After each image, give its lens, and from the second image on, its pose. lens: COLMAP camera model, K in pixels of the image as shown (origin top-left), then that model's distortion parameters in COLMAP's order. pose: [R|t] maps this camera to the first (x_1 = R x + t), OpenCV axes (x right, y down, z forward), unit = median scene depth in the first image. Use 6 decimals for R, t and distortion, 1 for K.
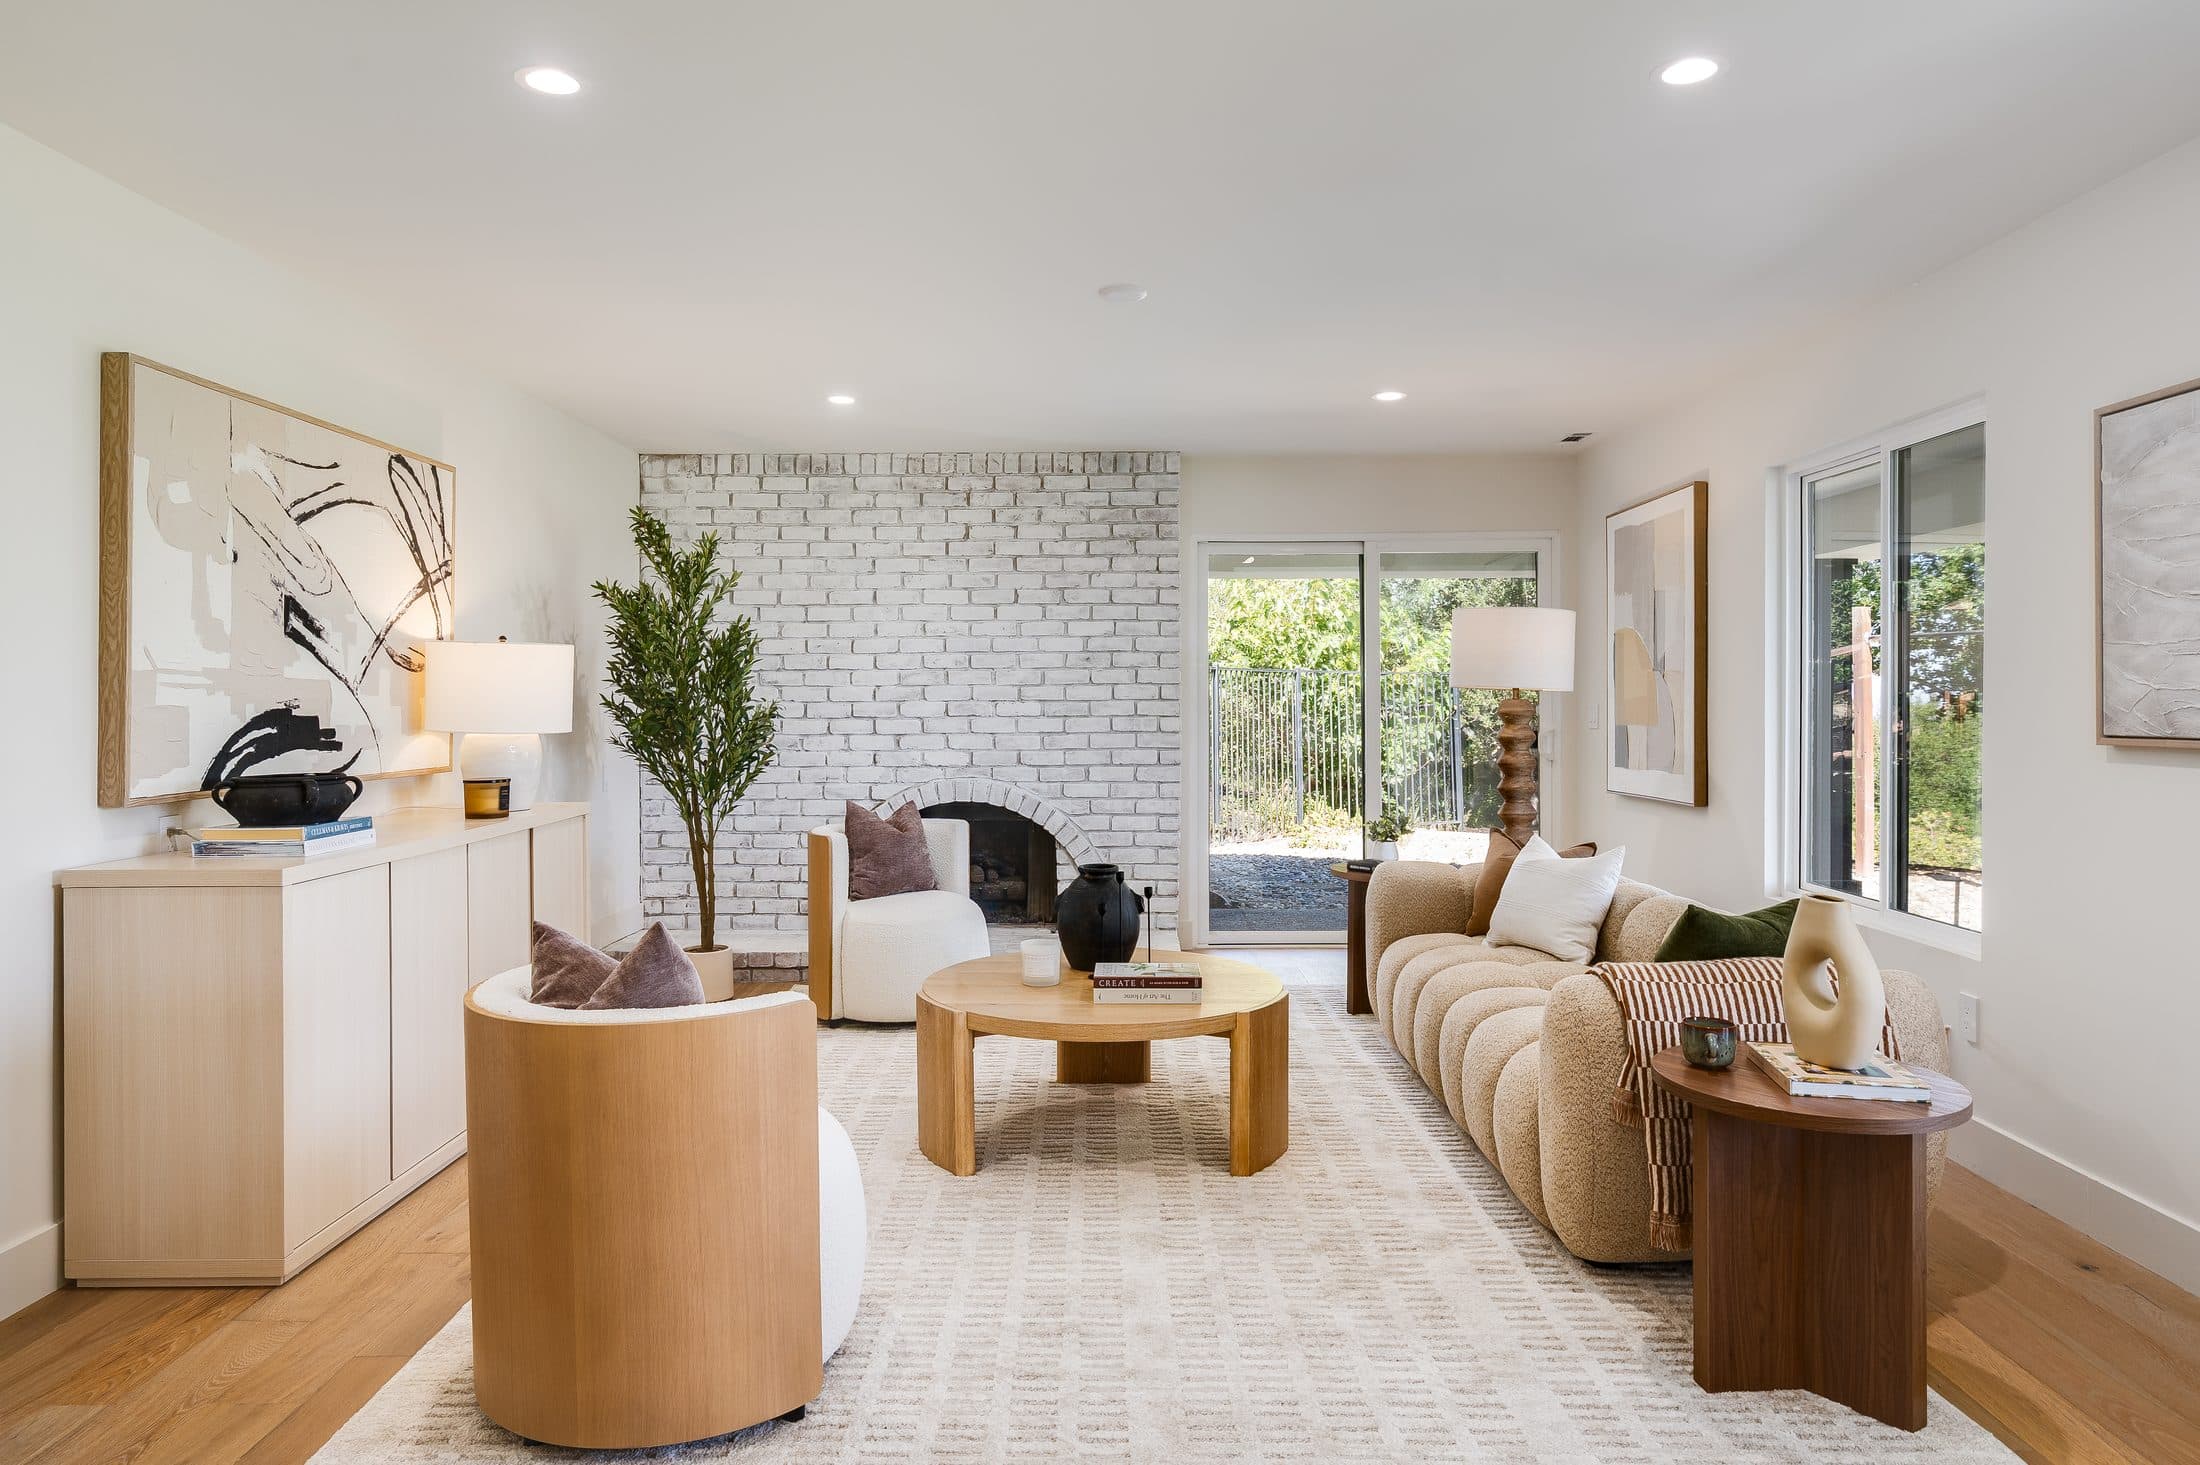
lens RADIAL K [[1860.1, 0, 1105.0], [0, 1860.1, 674.1], [0, 0, 1]] dist [0.008603, 0.000636]
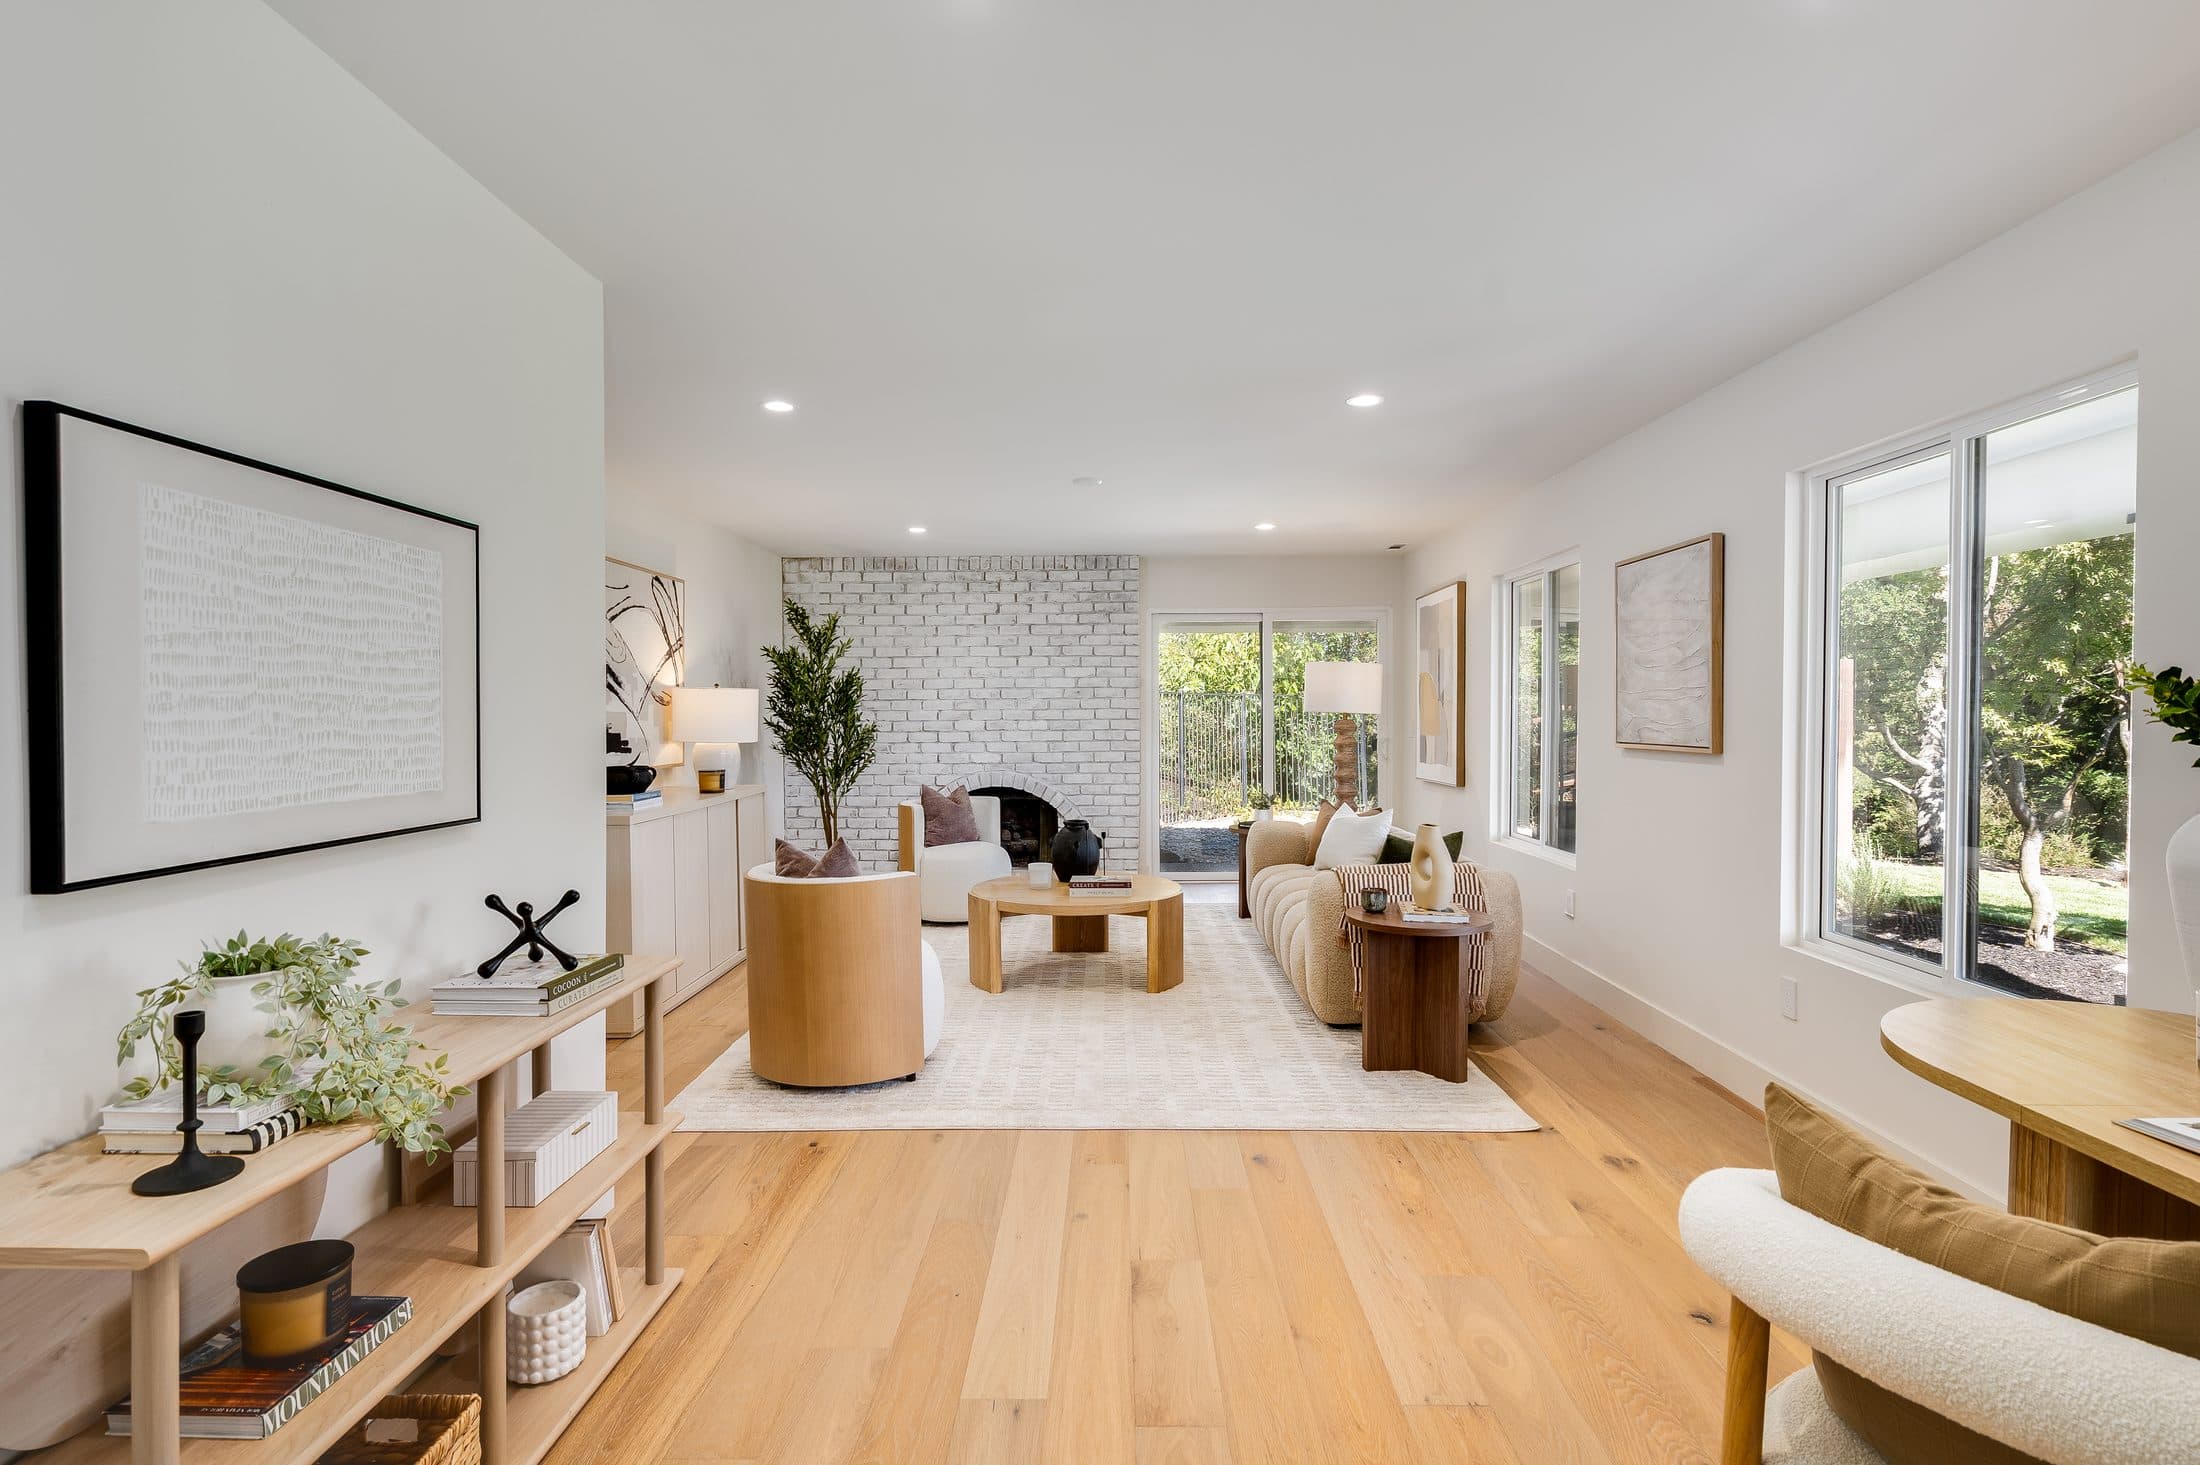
lens RADIAL K [[1729.7, 0, 1100.0], [0, 1729.7, 732.5], [0, 0, 1]] dist [0.005075, 0.001172]
pose [[0.999793, -0.002708, -0.020155, 0.043367], [0.003271, 0.999603, 0.027992, -0.017401], [0.020071, -0.028053, 0.999405, -0.481417]]
